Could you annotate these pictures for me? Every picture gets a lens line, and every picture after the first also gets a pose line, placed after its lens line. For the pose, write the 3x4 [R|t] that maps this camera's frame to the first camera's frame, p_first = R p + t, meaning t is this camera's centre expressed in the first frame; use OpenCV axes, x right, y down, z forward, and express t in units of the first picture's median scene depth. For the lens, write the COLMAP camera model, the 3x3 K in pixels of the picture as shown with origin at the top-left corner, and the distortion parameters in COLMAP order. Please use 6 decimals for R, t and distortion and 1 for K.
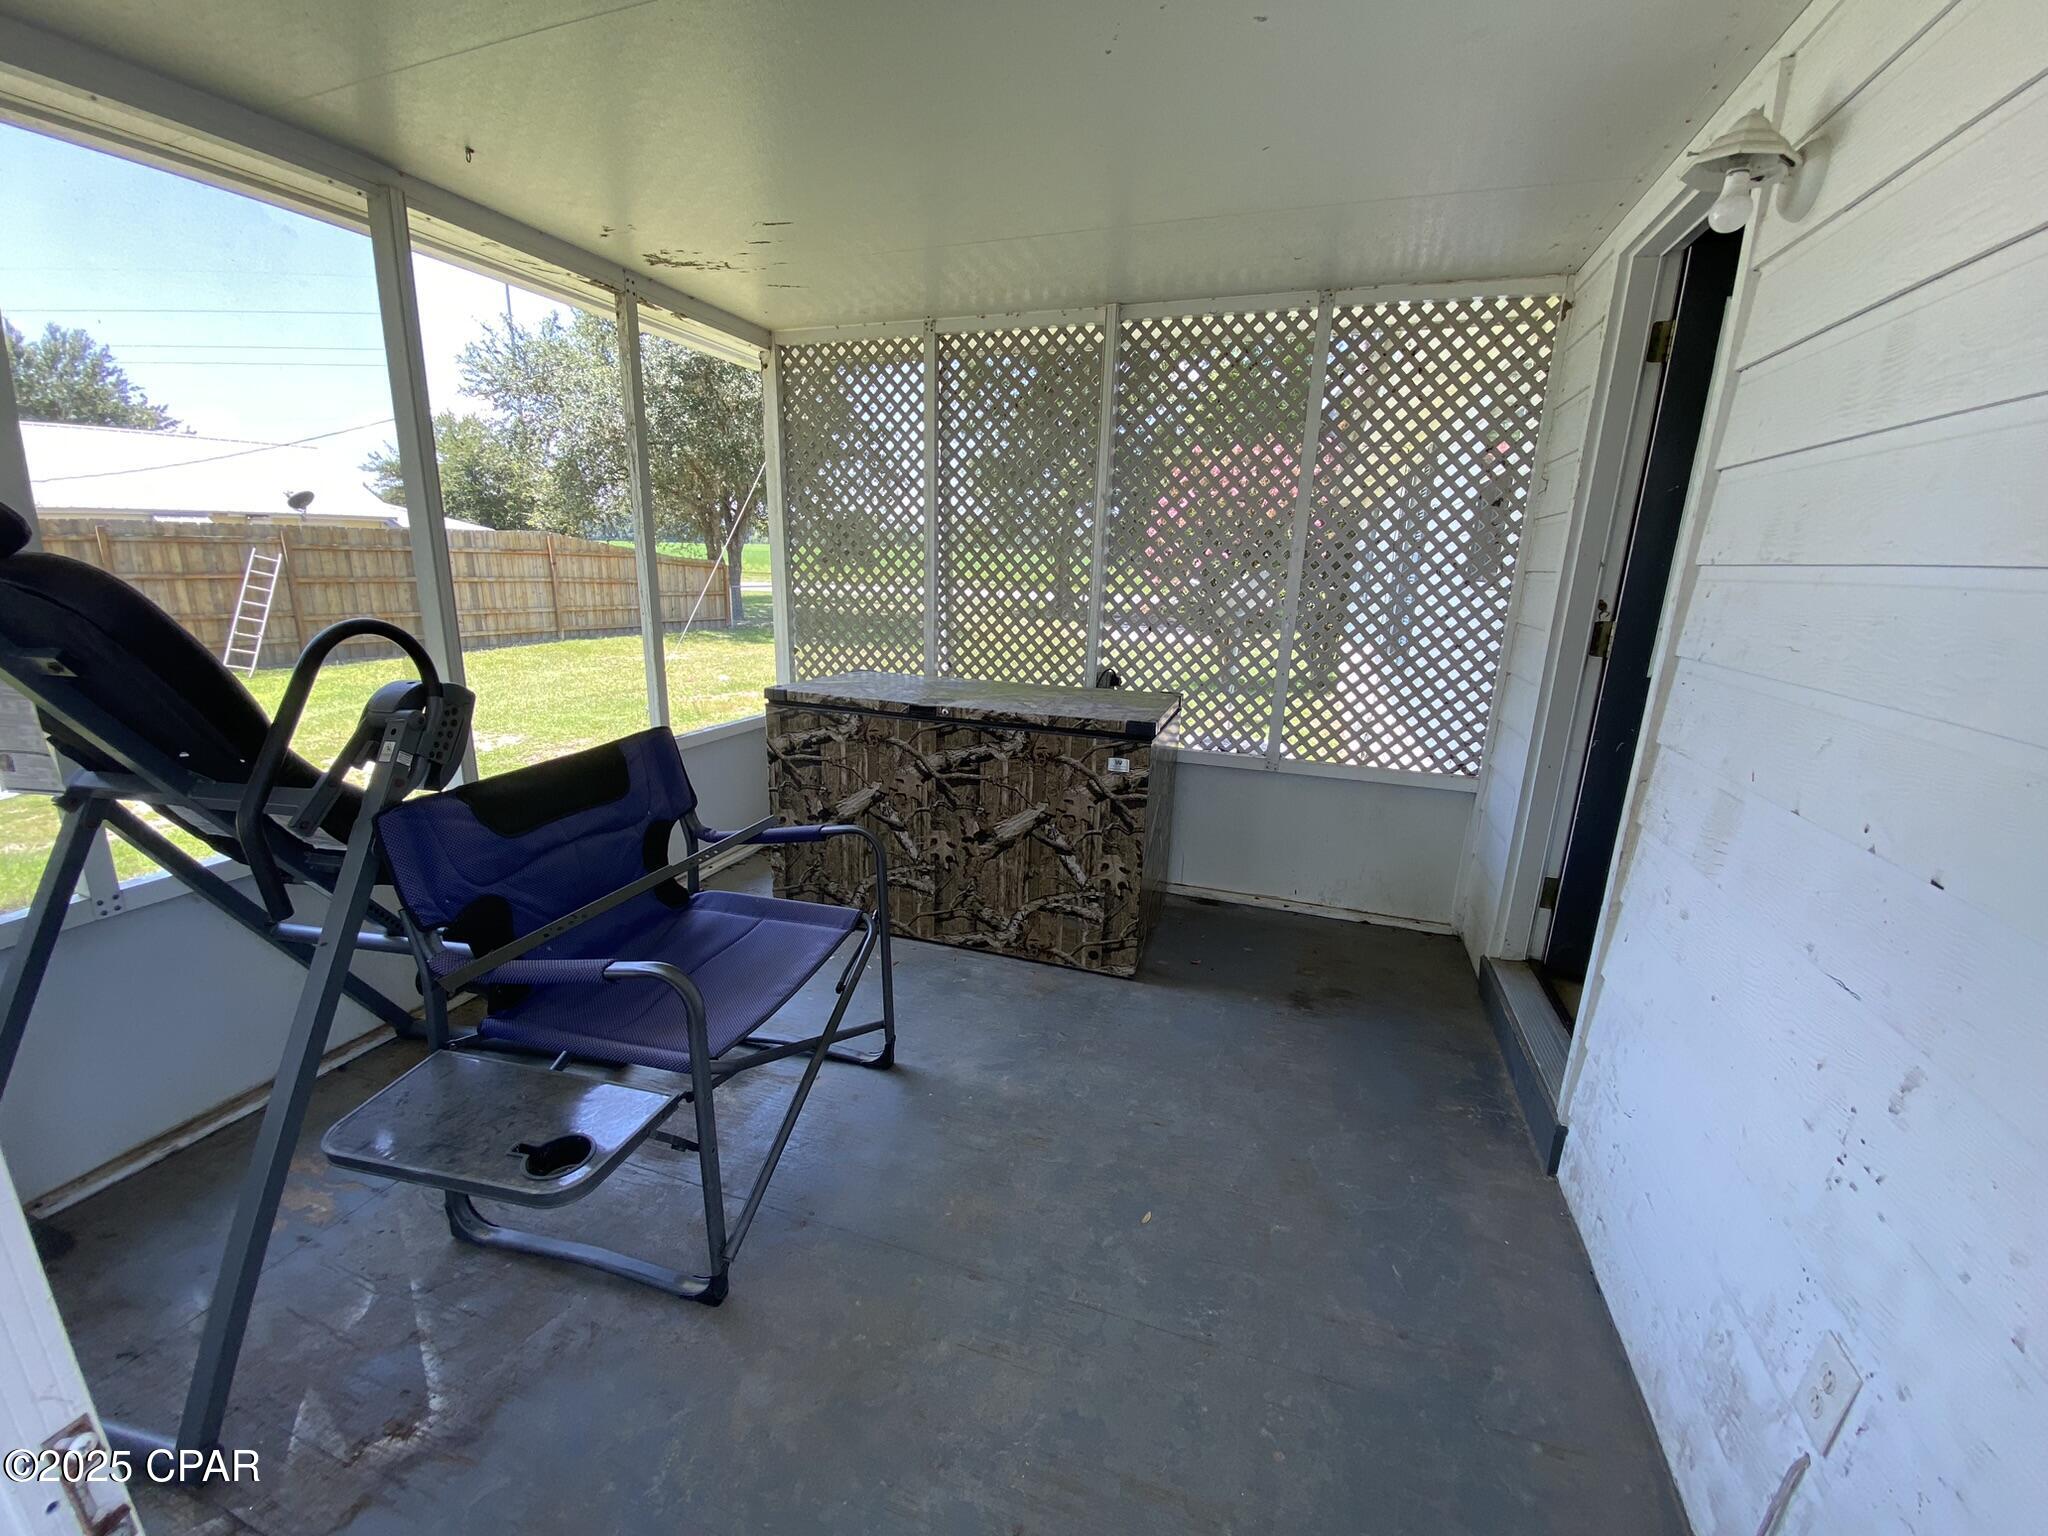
lens RADIAL K [[833.1, 0, 1020.6], [0, 833.1, 767.8], [0, 0, 1]] dist [-0.008022, -0.006490]
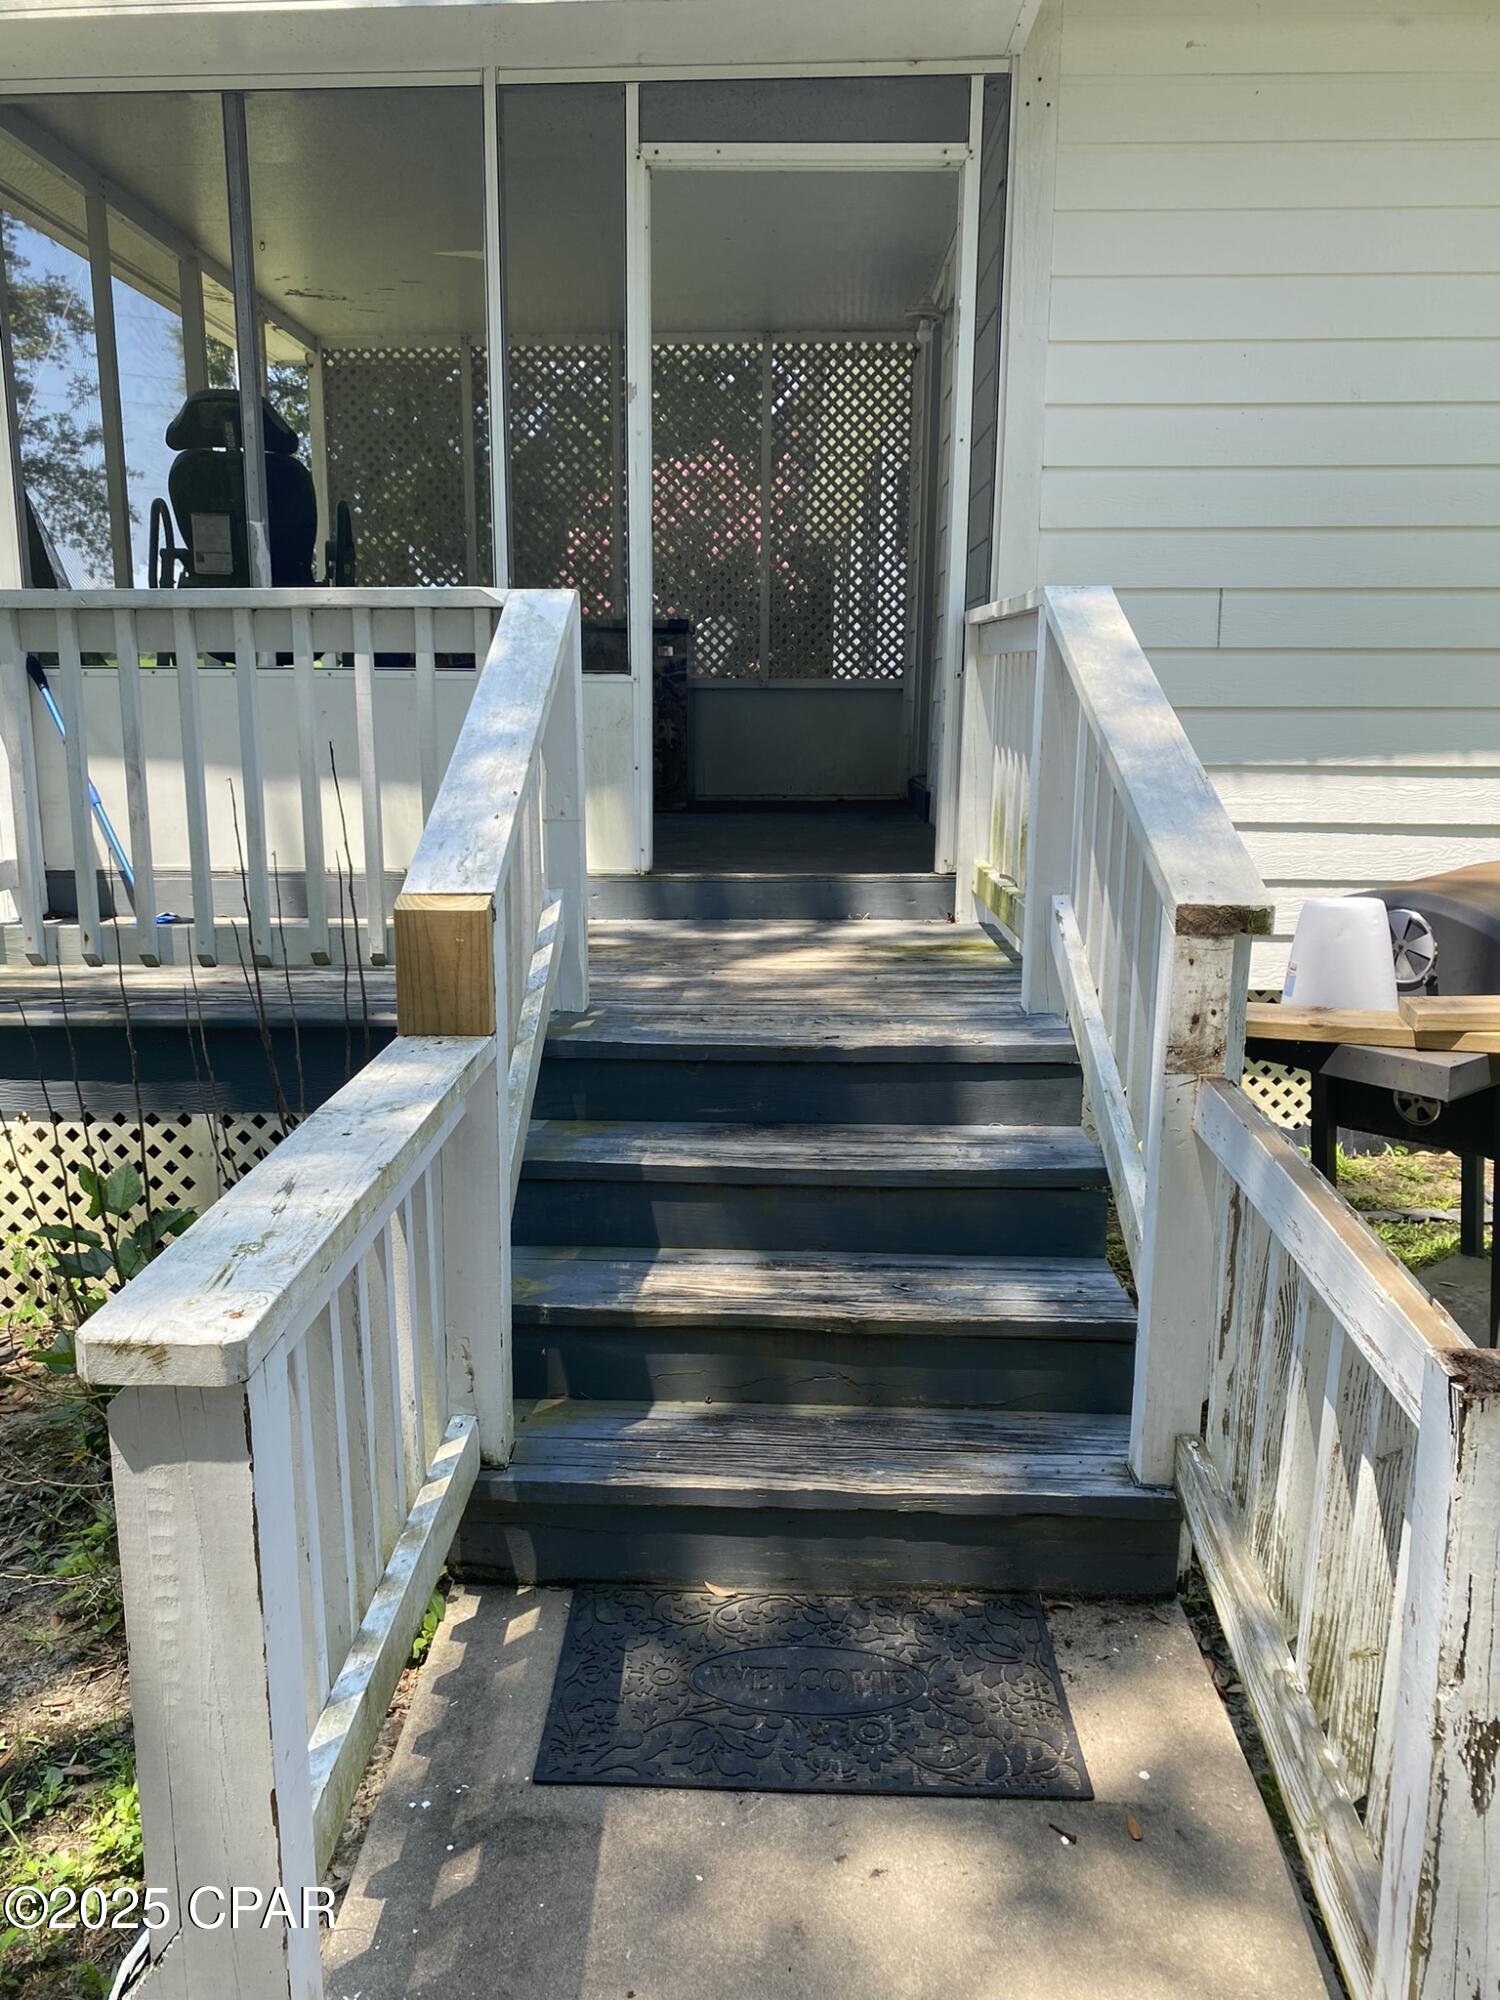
lens RADIAL K [[1531.1, 0, 744.6], [0, 1531.1, 1004.9], [0, 0, 1]] dist [0.040714, -0.042382]
pose [[0.951769, -0.087794, 0.293987, -0.546894], [0.100271, 0.994577, -0.027611, 0.643238], [-0.289969, 0.055758, 0.955411, -1.452418]]
